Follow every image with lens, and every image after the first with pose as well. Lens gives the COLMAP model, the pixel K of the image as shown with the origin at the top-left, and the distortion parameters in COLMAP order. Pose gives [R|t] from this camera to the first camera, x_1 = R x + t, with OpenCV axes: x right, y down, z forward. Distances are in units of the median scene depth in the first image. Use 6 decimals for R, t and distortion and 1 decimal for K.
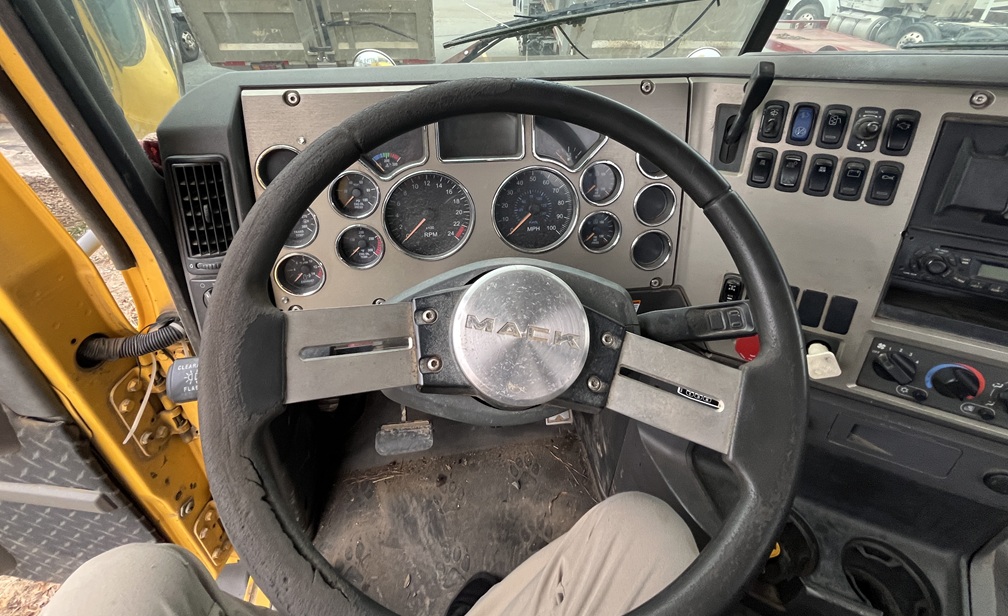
lens RADIAL K [[458.4, 0, 502.8], [0, 458.4, 239.2], [0, 0, 1]] dist [-0.000476, -0.000693]
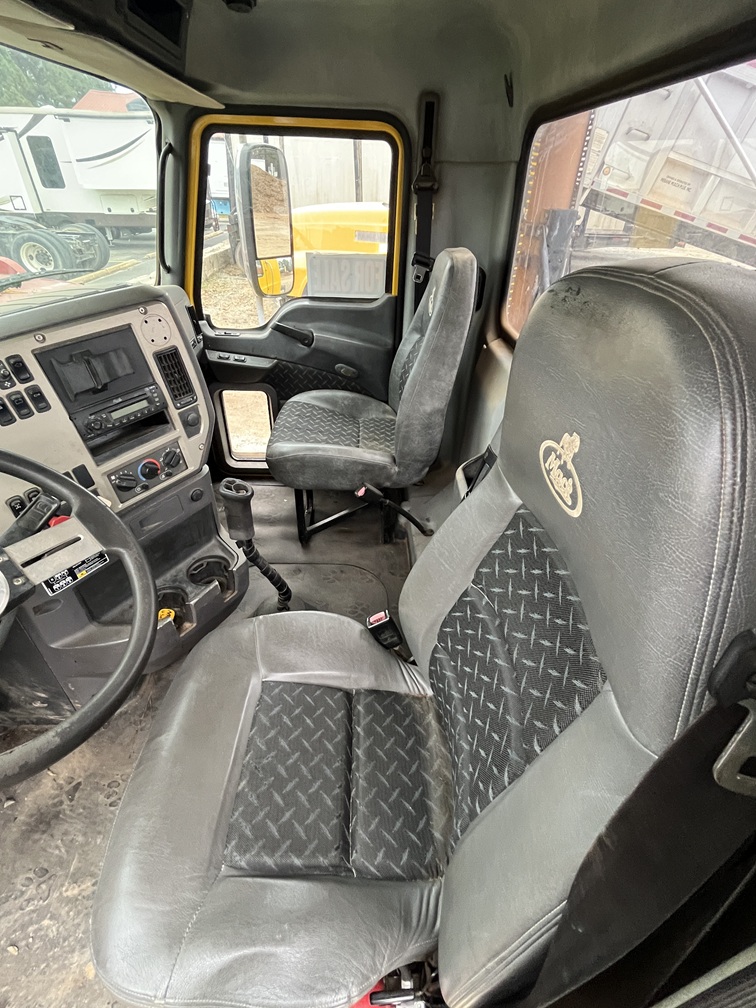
lens RADIAL K [[466.6, 0, 378.0], [0, 466.6, 504.0], [0, 0, 1]] dist [-0.002417, -0.000235]
pose [[0.139744, -0.587038, 0.797407, -0.541635], [0.502104, 0.736106, 0.453916, 0.009542], [-0.853442, 0.336949, 0.397621, -0.568835]]
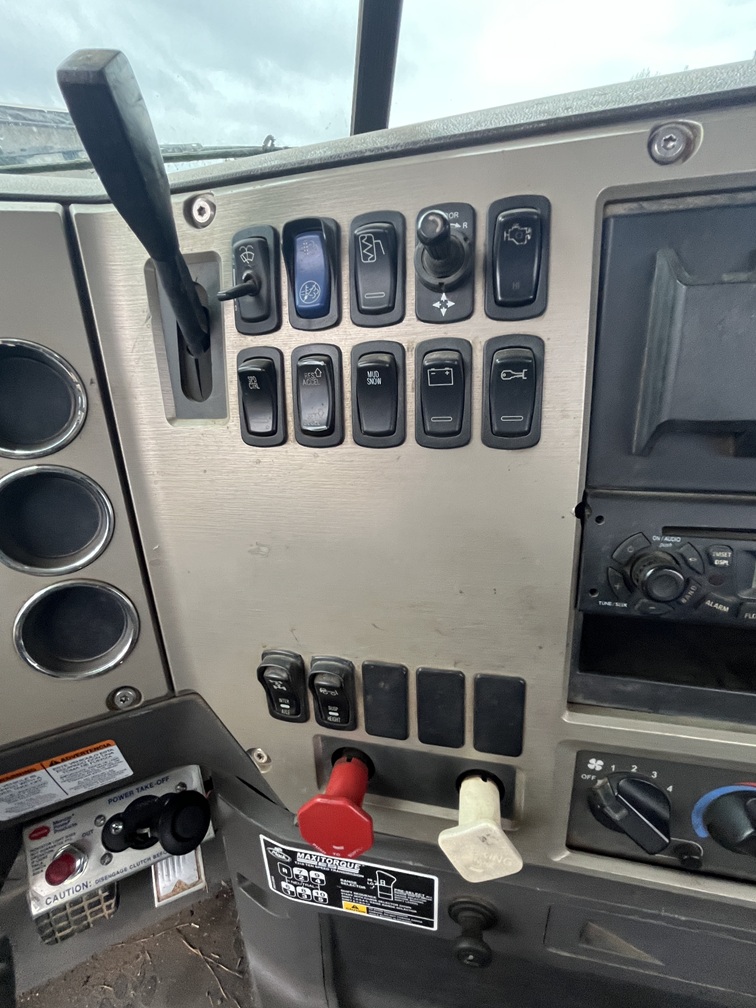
lens RADIAL K [[466.6, 0, 378.0], [0, 466.6, 504.0], [0, 0, 1]] dist [-0.002417, -0.000235]
pose [[0.960881, -0.144177, 0.236476, 0.598364], [0.164381, 0.984052, -0.067970, -0.019064], [-0.222905, 0.104184, 0.969257, 0.630977]]
